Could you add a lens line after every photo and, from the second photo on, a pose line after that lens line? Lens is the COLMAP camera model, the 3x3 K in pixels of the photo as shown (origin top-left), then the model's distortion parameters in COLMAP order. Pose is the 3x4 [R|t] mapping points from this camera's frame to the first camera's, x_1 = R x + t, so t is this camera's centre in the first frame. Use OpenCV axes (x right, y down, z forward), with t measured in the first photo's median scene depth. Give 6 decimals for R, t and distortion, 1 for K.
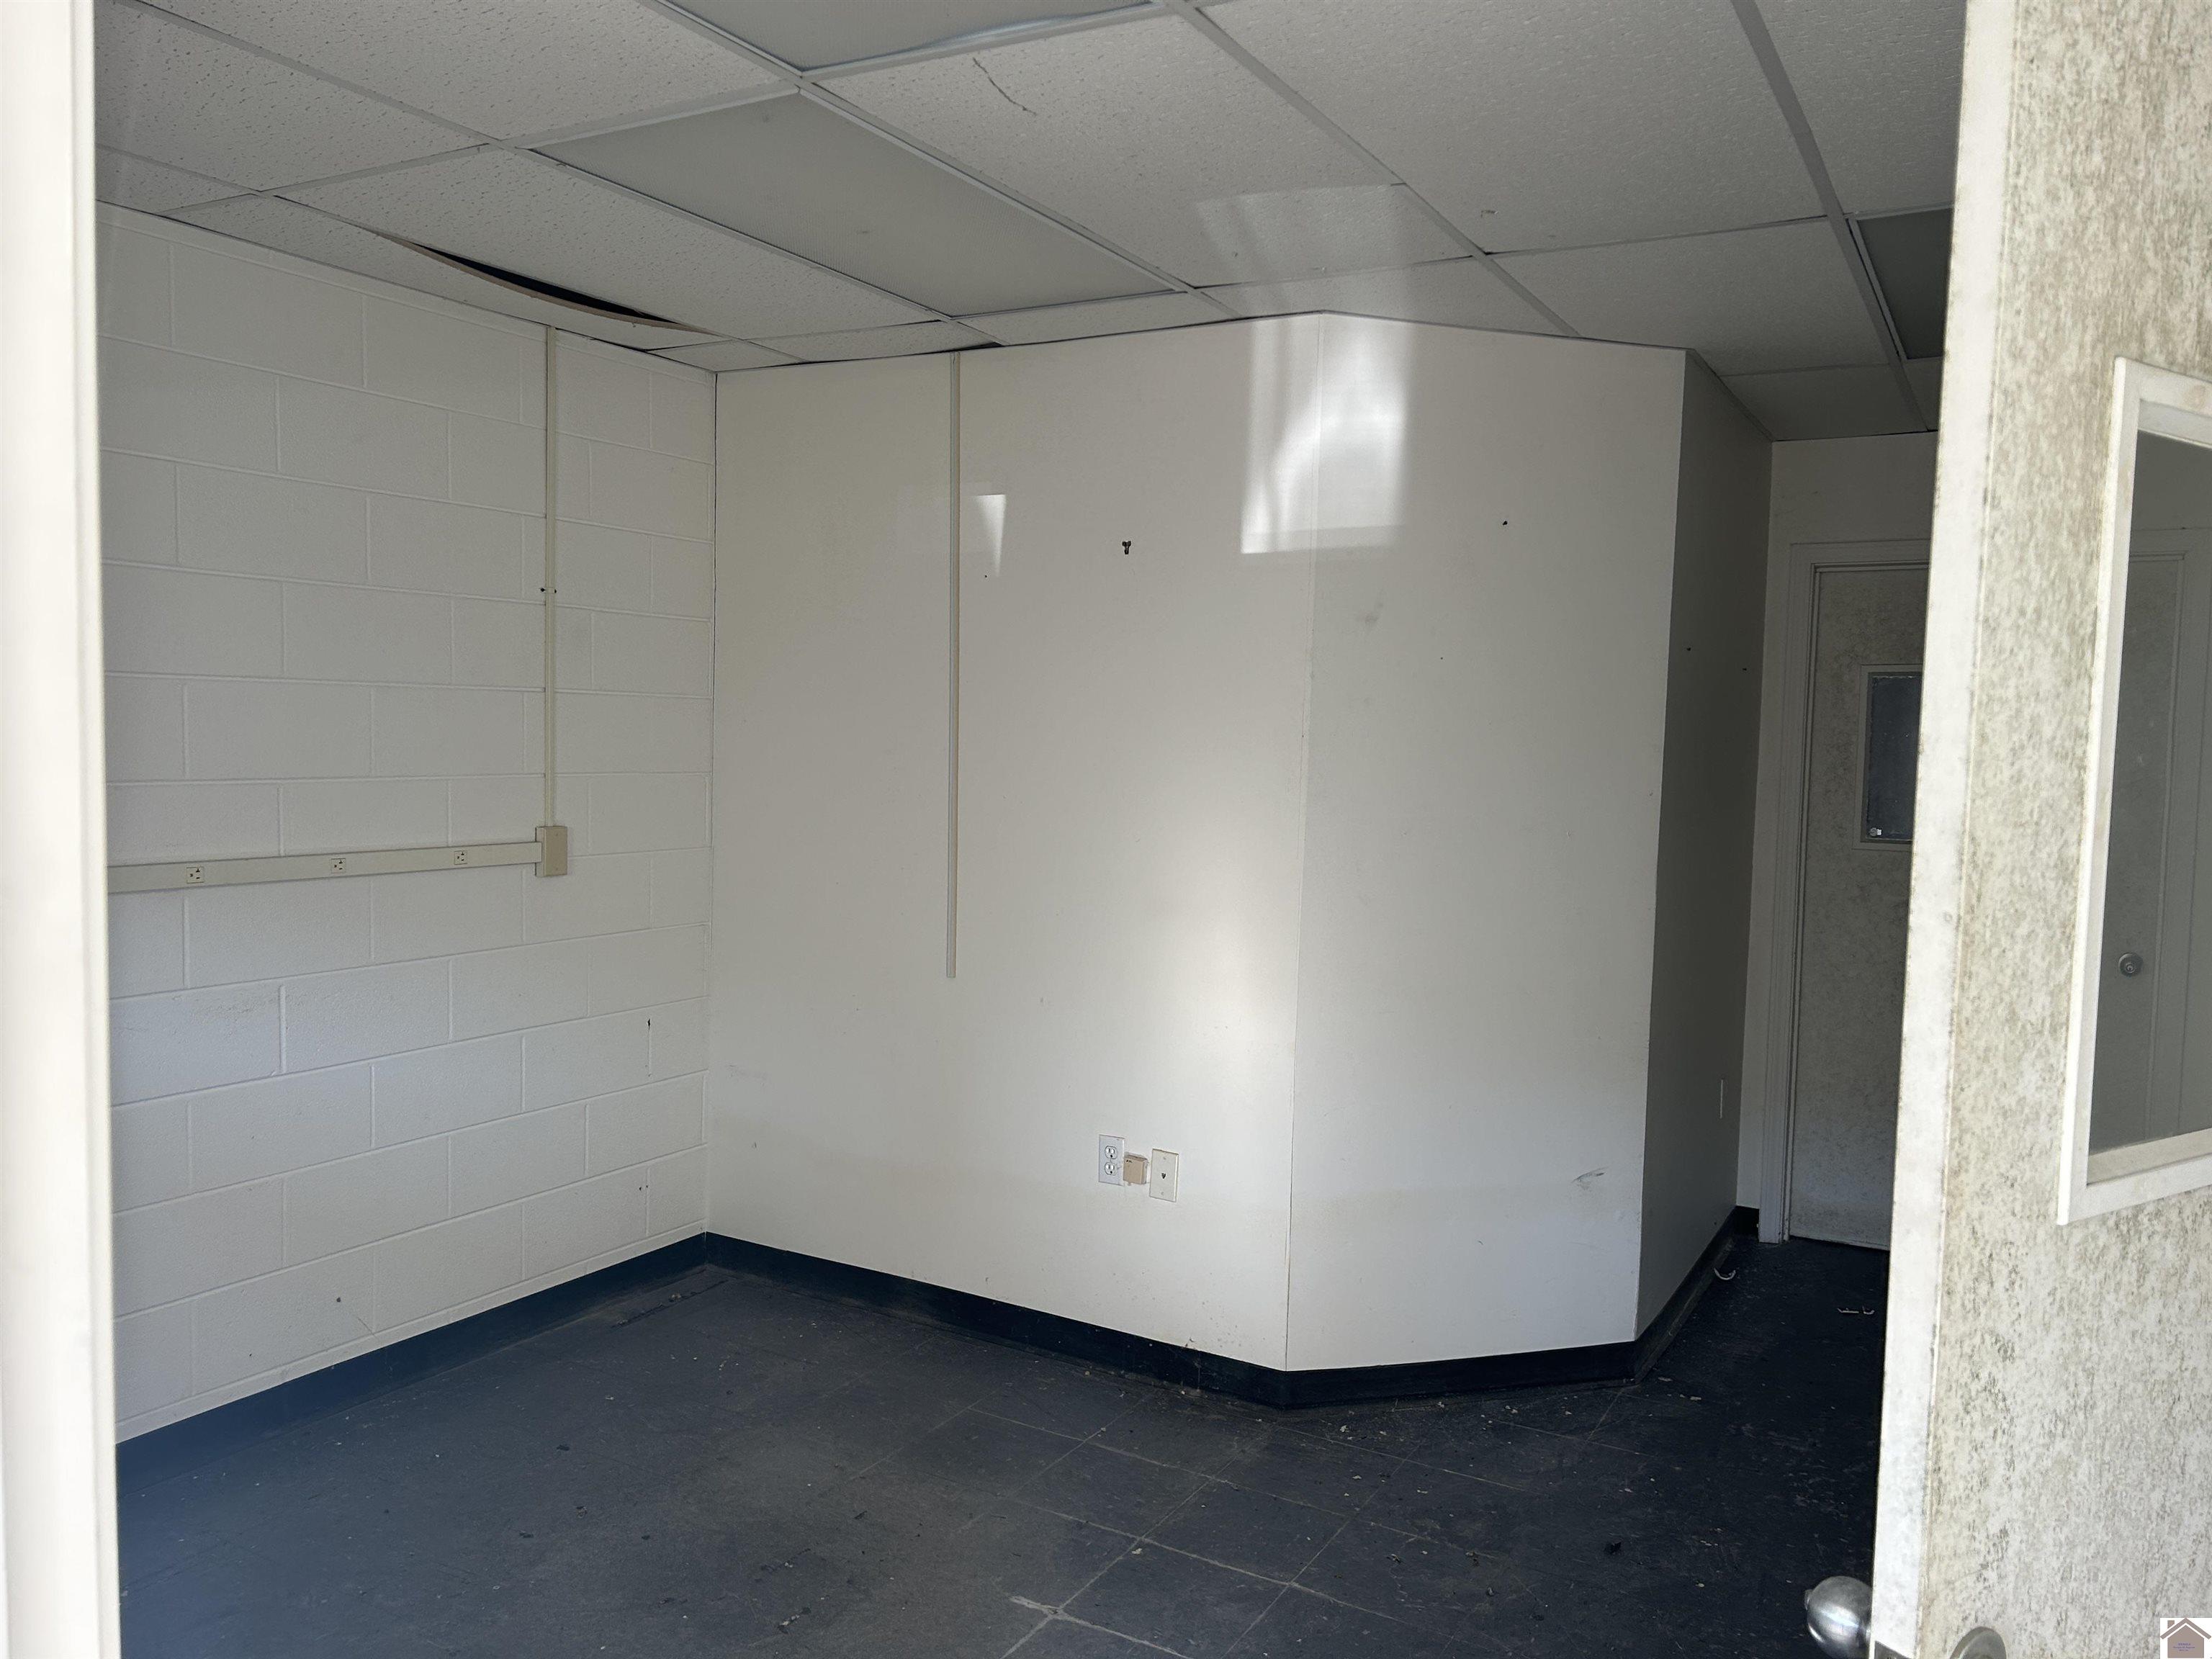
lens RADIAL K [[1657.3, 0, 1106.2], [0, 1657.3, 833.0], [0, 0, 1]] dist [0.052057, -0.090072]
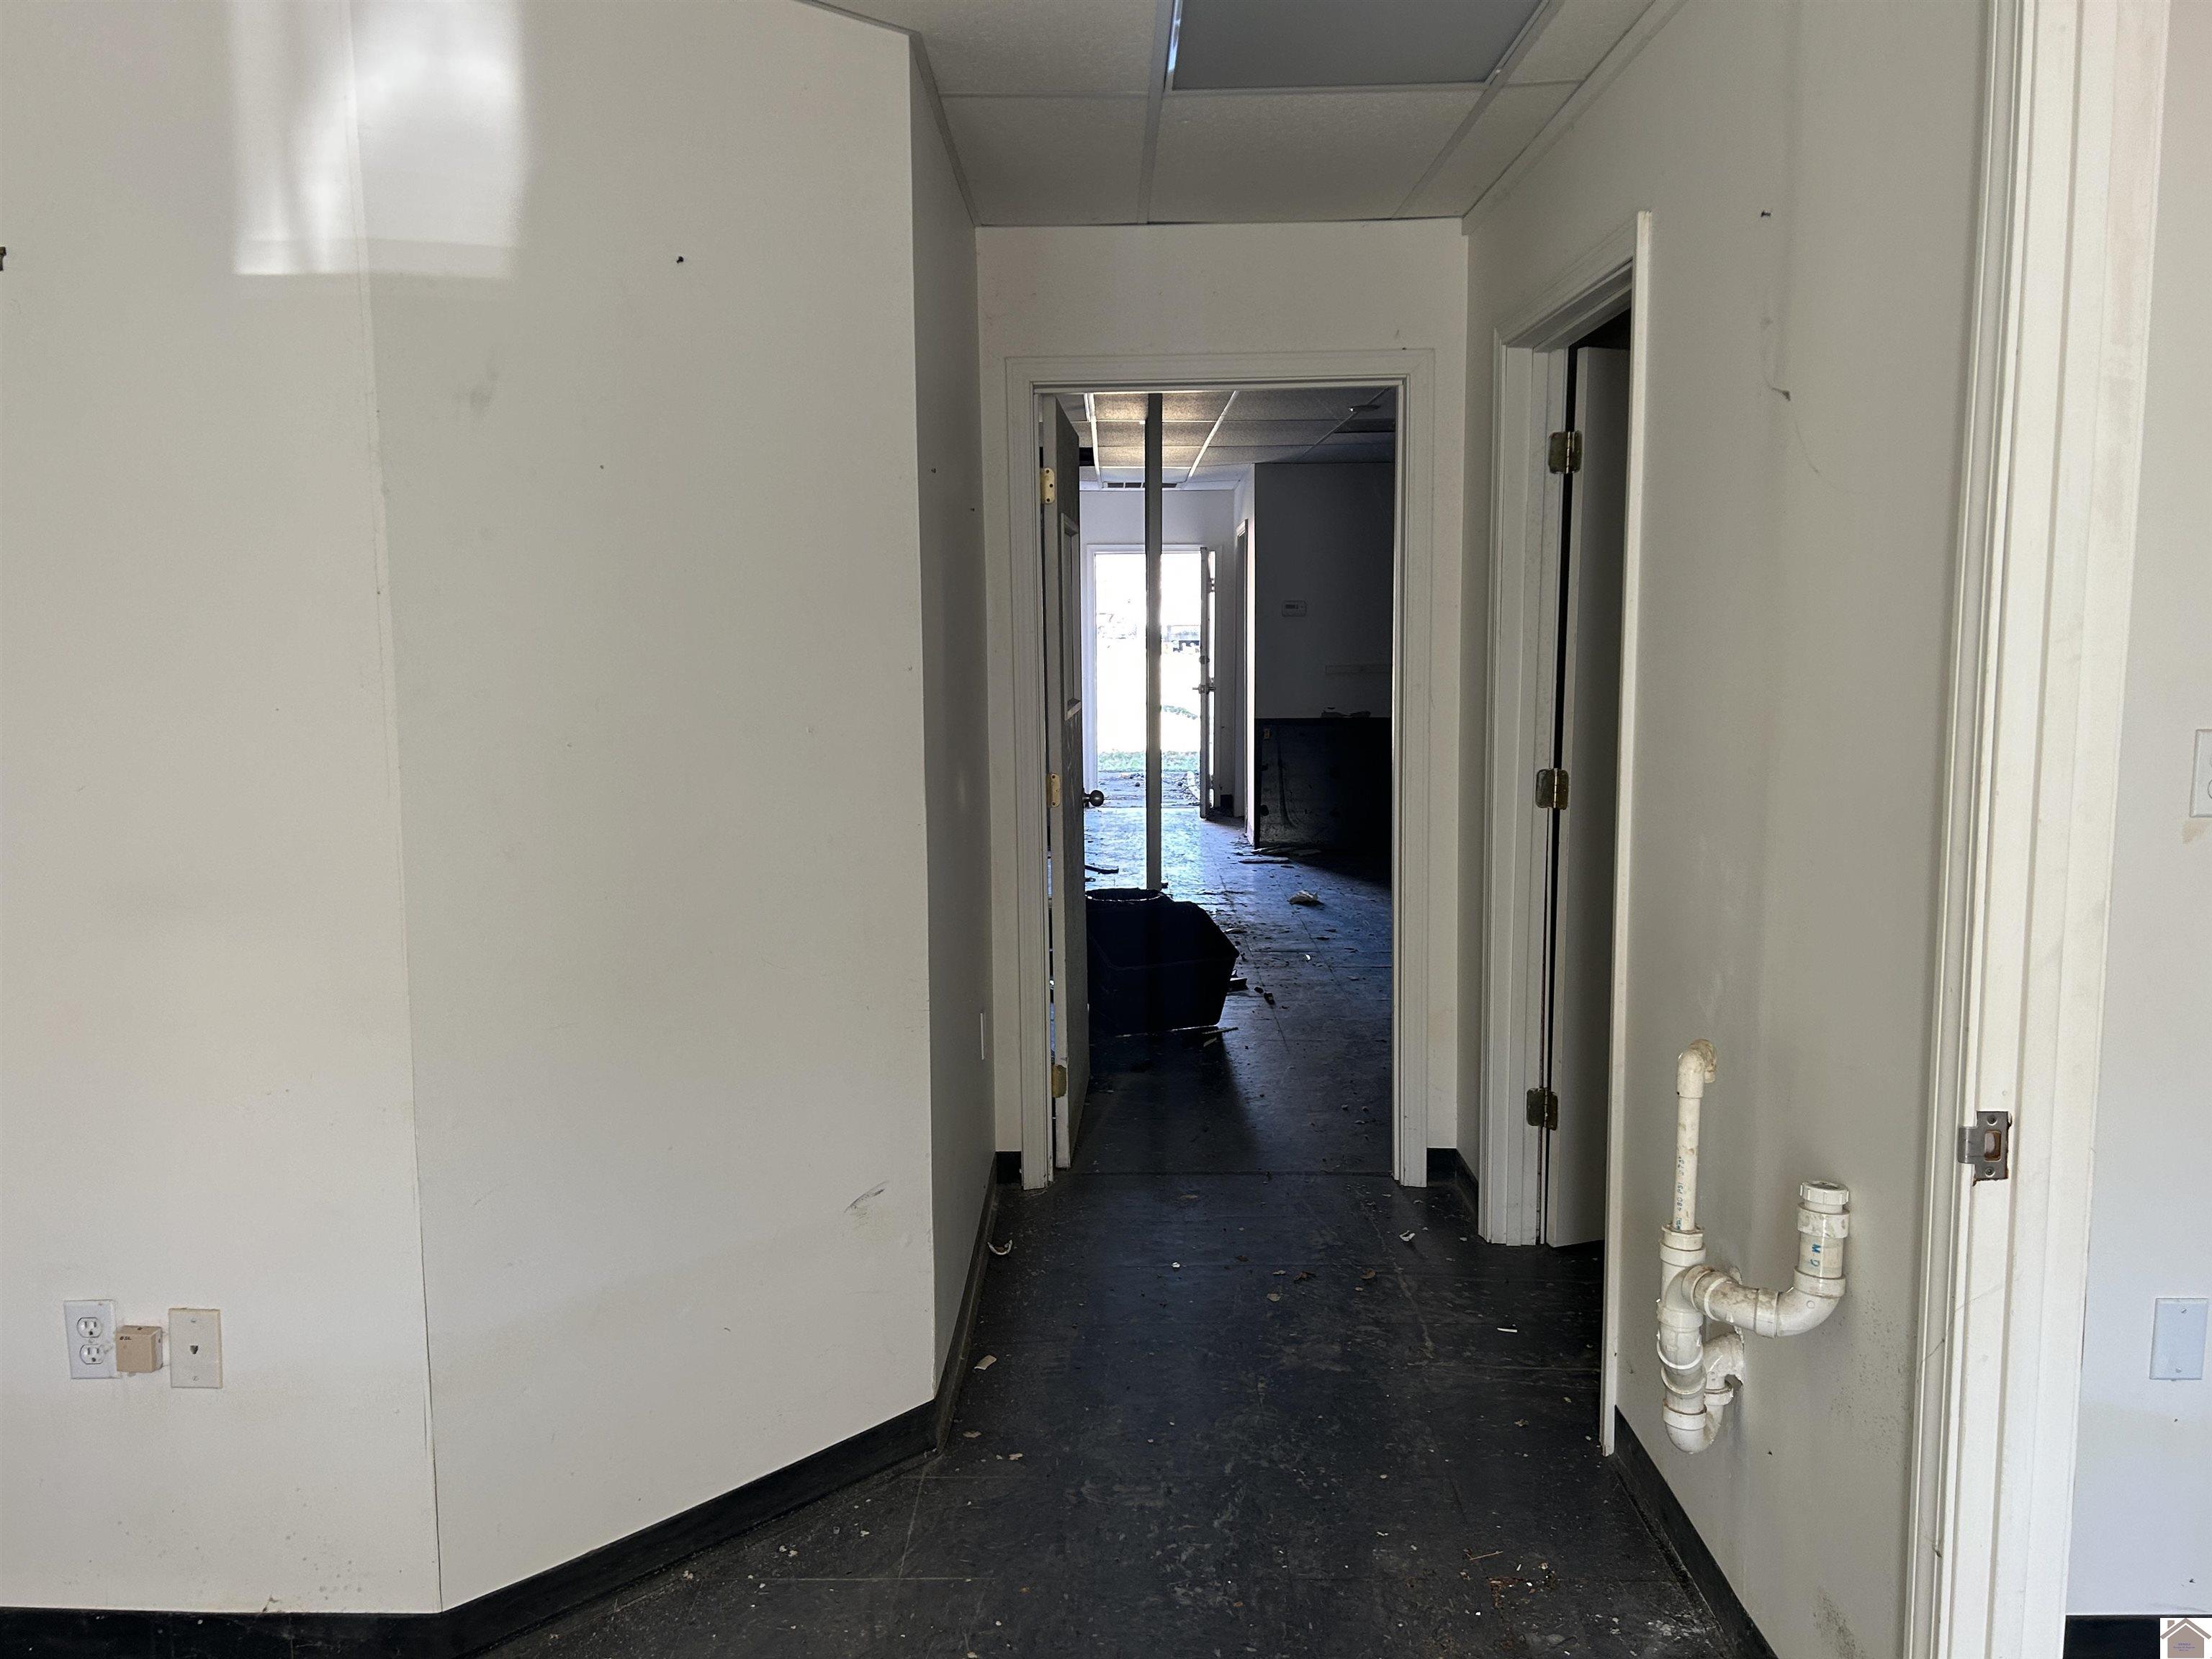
lens RADIAL K [[1657.3, 0, 1106.2], [0, 1657.3, 833.0], [0, 0, 1]] dist [0.052057, -0.090072]
pose [[0.868428, -0.092579, 0.487096, 0.044131], [0.054153, 0.994246, 0.092421, -0.013240], [-0.492850, -0.053883, 0.868445, 0.334861]]
